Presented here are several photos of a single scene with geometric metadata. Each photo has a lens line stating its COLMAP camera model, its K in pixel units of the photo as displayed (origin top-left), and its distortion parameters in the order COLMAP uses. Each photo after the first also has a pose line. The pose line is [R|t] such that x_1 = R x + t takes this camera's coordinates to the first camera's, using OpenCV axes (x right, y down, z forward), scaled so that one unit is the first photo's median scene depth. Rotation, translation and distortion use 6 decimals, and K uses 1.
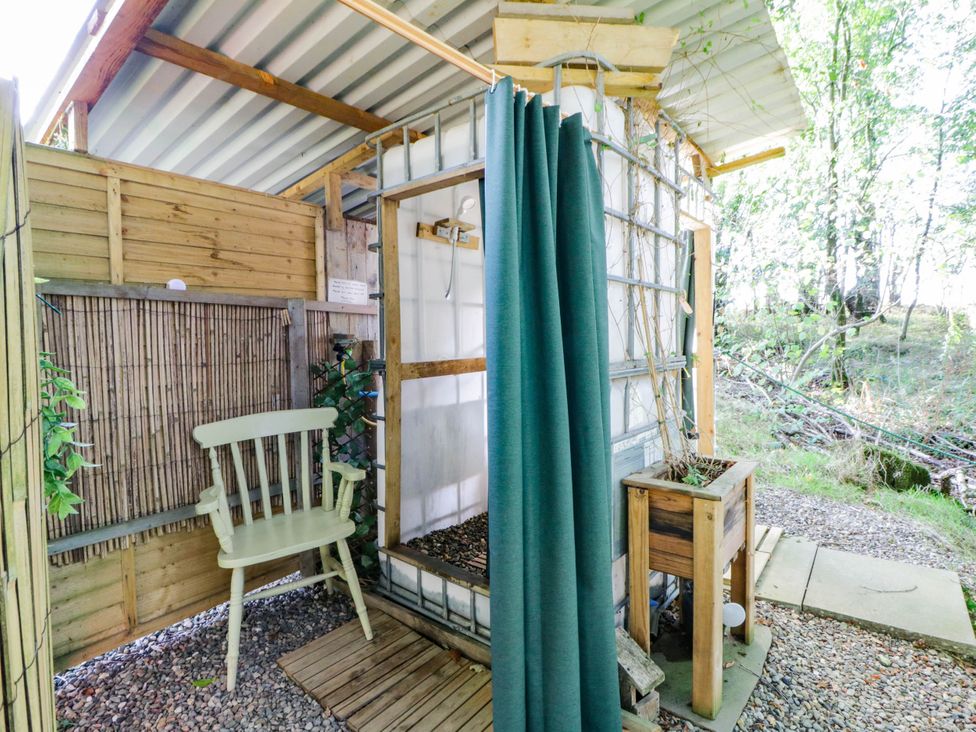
lens RADIAL K [[509.1, 0, 502.8], [0, 509.1, 349.3], [0, 0, 1]] dist [0.000570, -0.011937]
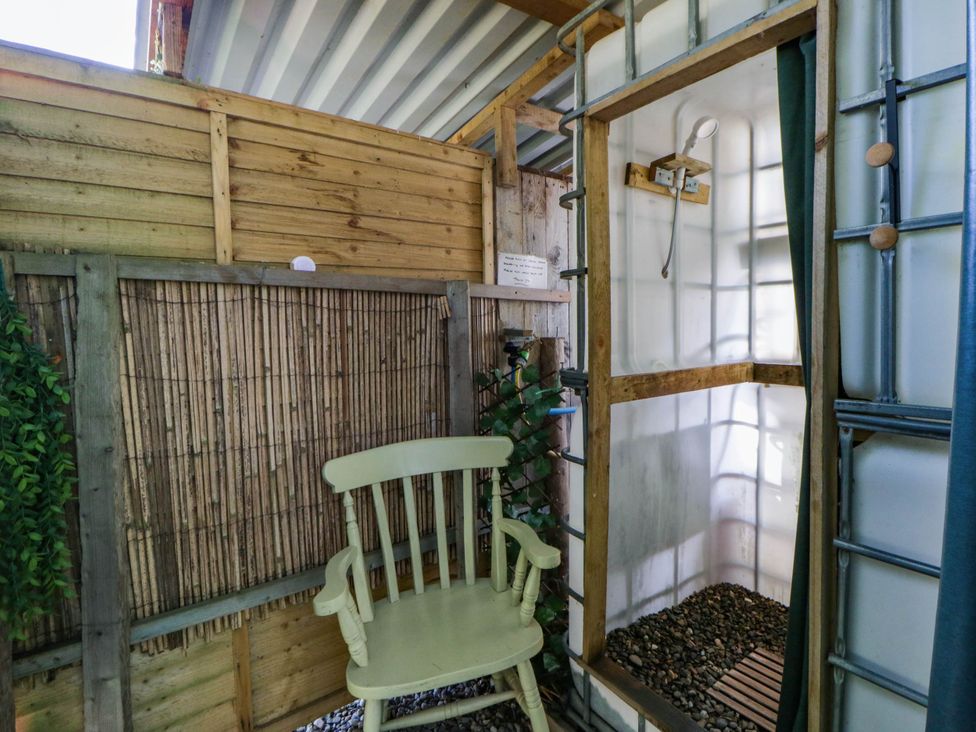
lens RADIAL K [[509.1, 0, 502.8], [0, 509.1, 349.3], [0, 0, 1]] dist [0.000570, -0.011937]
pose [[0.958042, 0.015673, -0.286200, -0.149657], [-0.007736, 0.999554, 0.028844, -0.026901], [0.286525, -0.025419, 0.957736, 0.356739]]
